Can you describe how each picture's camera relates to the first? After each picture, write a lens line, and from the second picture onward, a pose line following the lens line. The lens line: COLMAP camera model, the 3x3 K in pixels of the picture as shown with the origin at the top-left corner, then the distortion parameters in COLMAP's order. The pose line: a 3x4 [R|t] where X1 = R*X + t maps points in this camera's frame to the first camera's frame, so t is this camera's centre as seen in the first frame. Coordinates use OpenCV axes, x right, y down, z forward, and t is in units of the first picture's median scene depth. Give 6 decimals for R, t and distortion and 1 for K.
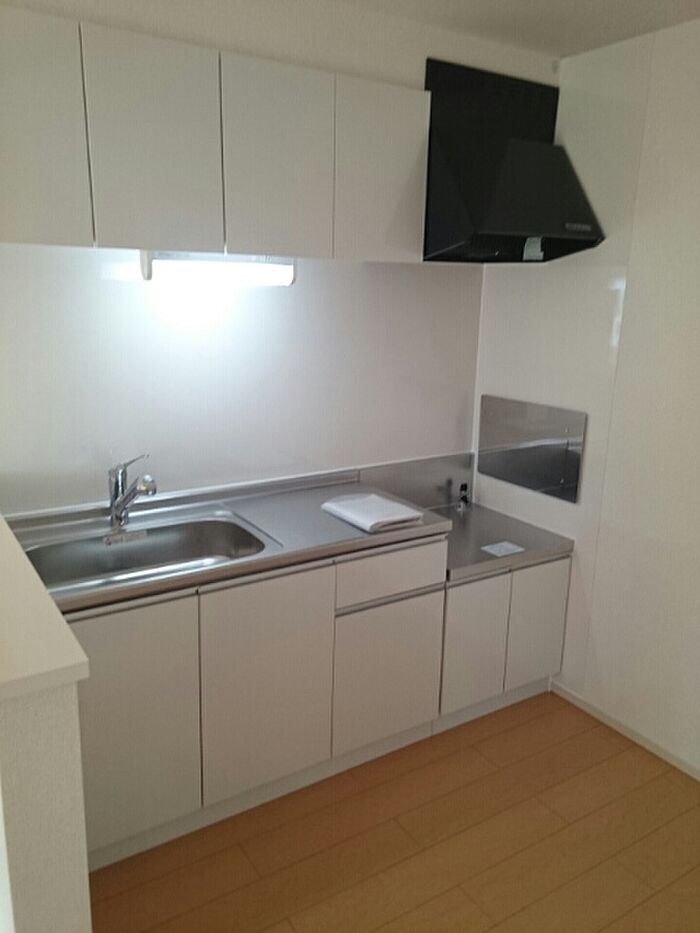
lens RADIAL K [[738.8, 0, 350.0], [0, 738.8, 466.5], [0, 0, 1]] dist [0.107193, 0.000225]
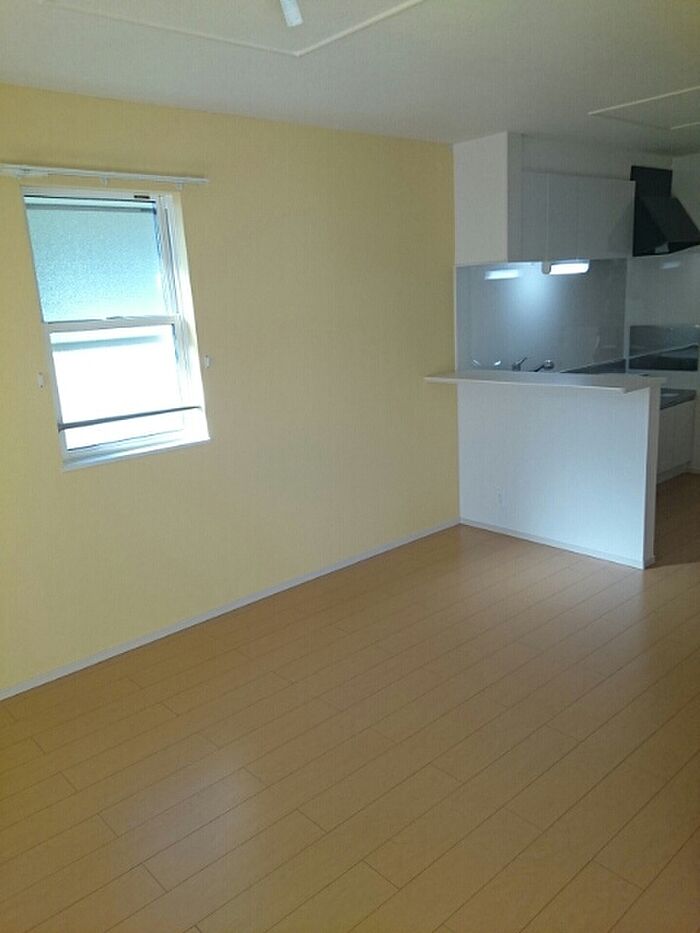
lens RADIAL K [[738.8, 0, 350.0], [0, 738.8, 466.5], [0, 0, 1]] dist [0.107193, 0.000225]
pose [[0.983894, -0.108770, 0.141854, -0.976250], [0.110881, 0.993809, -0.007043, 0.224620], [-0.140210, 0.022658, 0.989862, -0.925739]]
